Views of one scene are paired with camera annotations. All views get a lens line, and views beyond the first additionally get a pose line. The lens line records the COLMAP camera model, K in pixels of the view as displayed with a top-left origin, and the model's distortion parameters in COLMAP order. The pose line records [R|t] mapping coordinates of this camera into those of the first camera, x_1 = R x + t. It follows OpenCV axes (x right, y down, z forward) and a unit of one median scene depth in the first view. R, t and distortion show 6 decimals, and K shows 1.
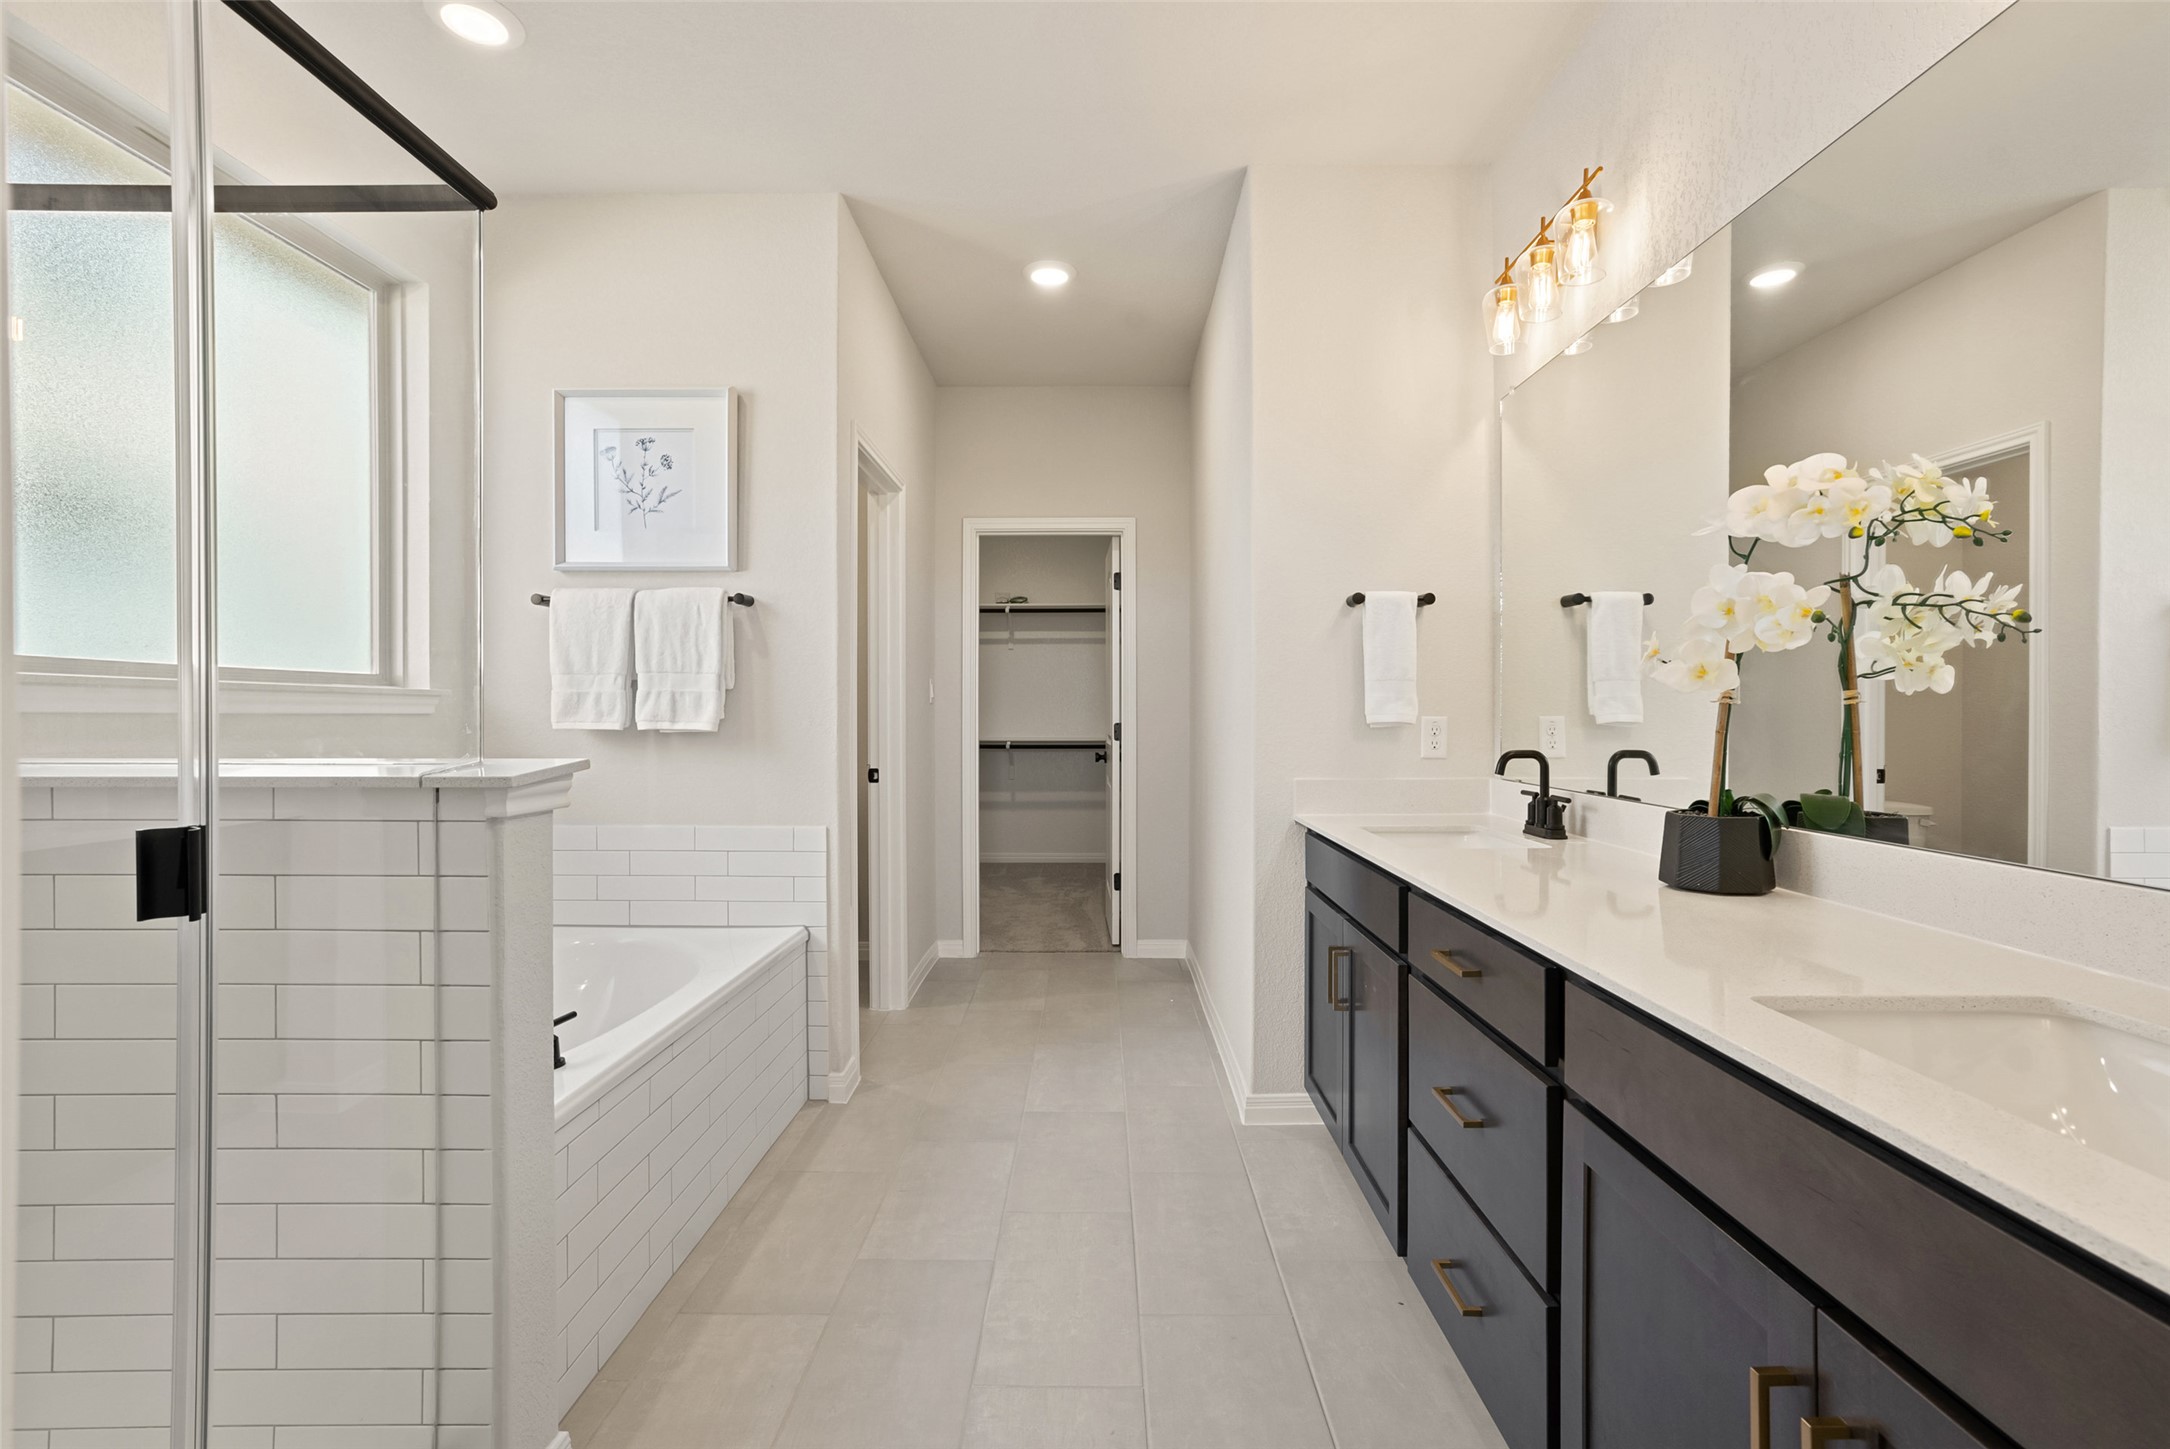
lens RADIAL K [[1000.5, 0, 1085.8], [0, 1000.5, 714.8], [0, 0, 1]] dist [-0.023296, 0.015031]
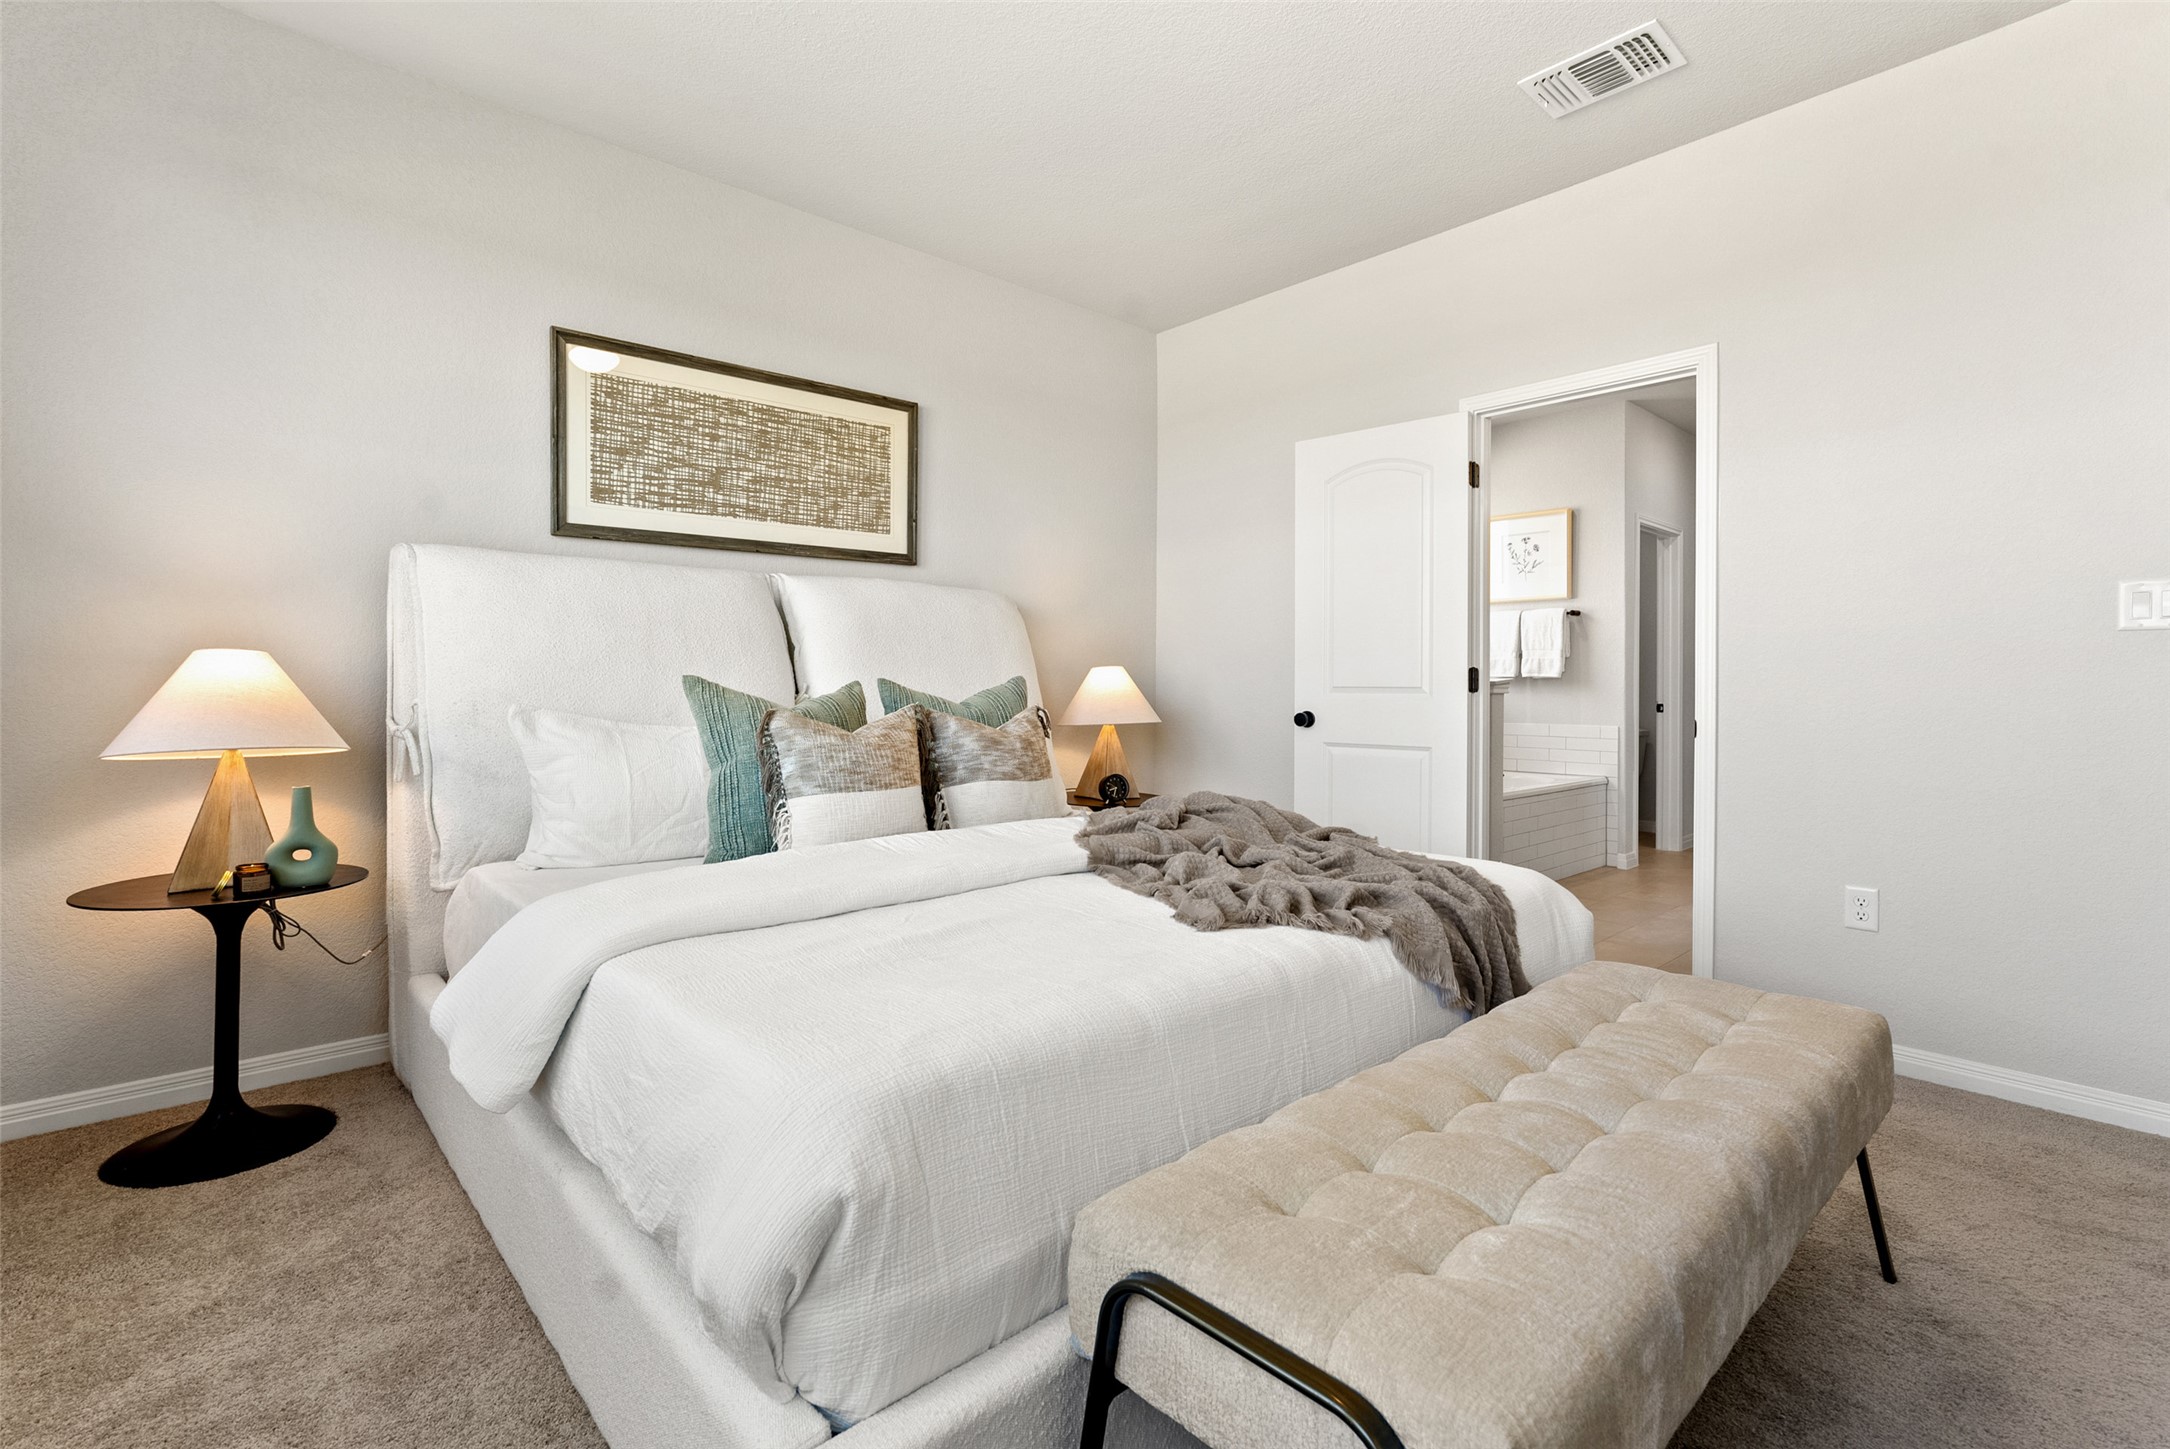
lens RADIAL K [[1000.5, 0, 1095.9], [0, 1000.5, 687.8], [0, 0, 1]] dist [-0.023296, 0.015031]
pose [[0.694475, 0.006229, -0.719490, 0.435661], [-0.006147, 0.999977, 0.002724, 0.036917], [0.719491, 0.002530, 0.694498, -1.098154]]
